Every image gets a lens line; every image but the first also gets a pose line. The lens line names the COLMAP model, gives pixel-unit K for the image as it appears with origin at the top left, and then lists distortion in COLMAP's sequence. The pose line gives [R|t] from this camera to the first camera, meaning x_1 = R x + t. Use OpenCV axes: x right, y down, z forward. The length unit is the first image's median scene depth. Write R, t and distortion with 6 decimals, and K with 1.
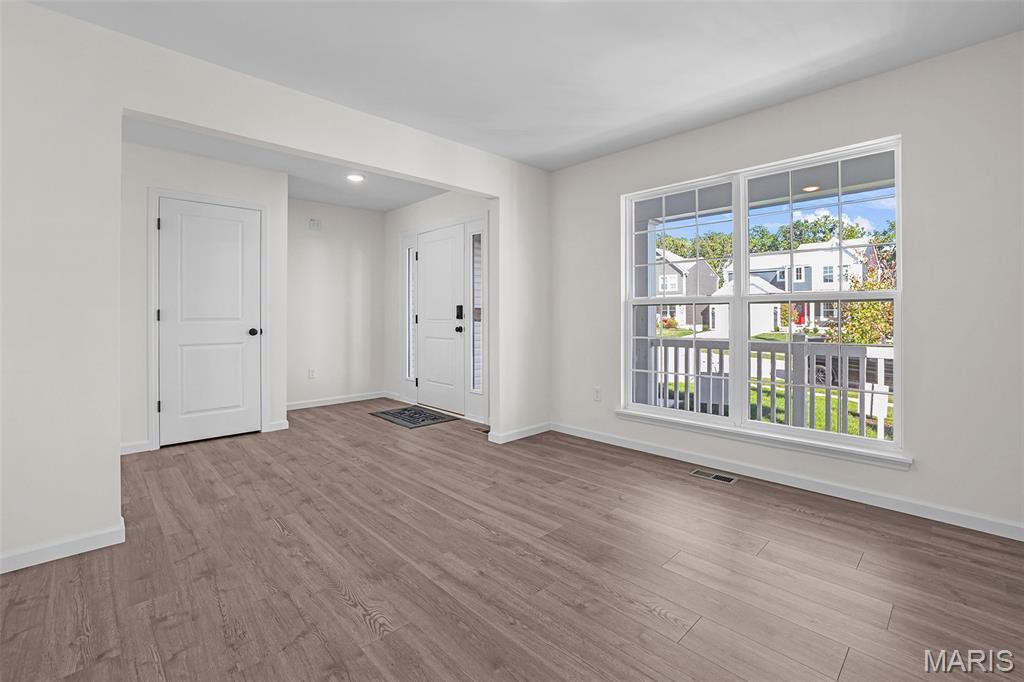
lens RADIAL K [[443.3, 0, 512.0], [0, 443.3, 318.1], [0, 0, 1]] dist [-0.010802, 0.001171]
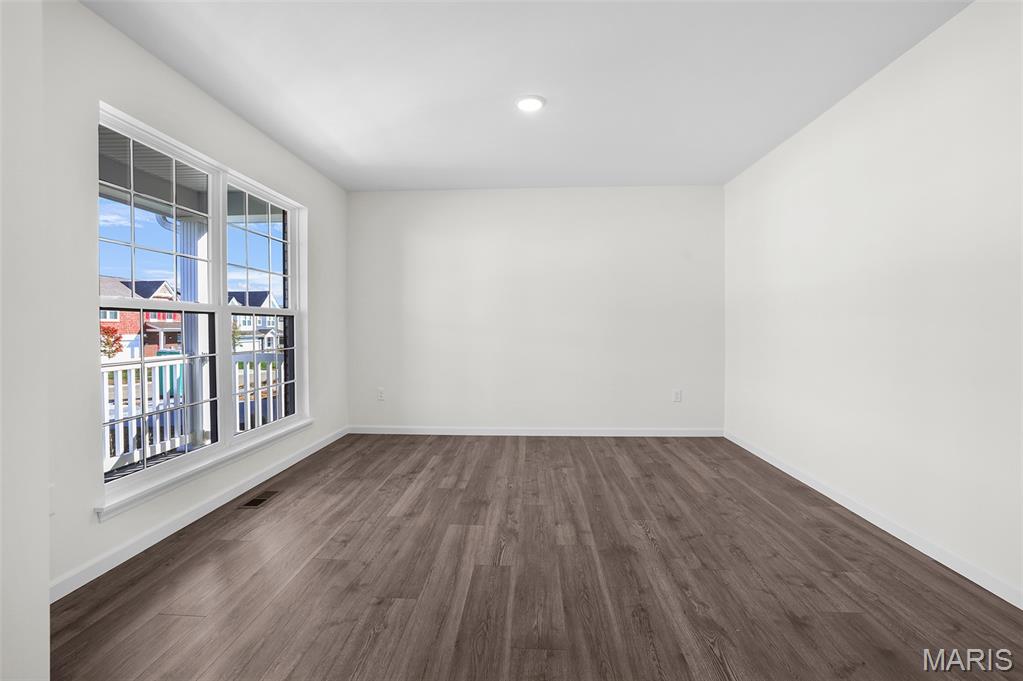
lens RADIAL K [[442.9, 0, 512.4], [0, 442.9, 336.5], [0, 0, 1]] dist [-0.010802, 0.001171]
pose [[-0.685125, -0.010702, 0.728347, -0.797536], [0.002292, 0.999855, 0.016847, 0.003285], [-0.728422, 0.013212, -0.685002, 1.711239]]
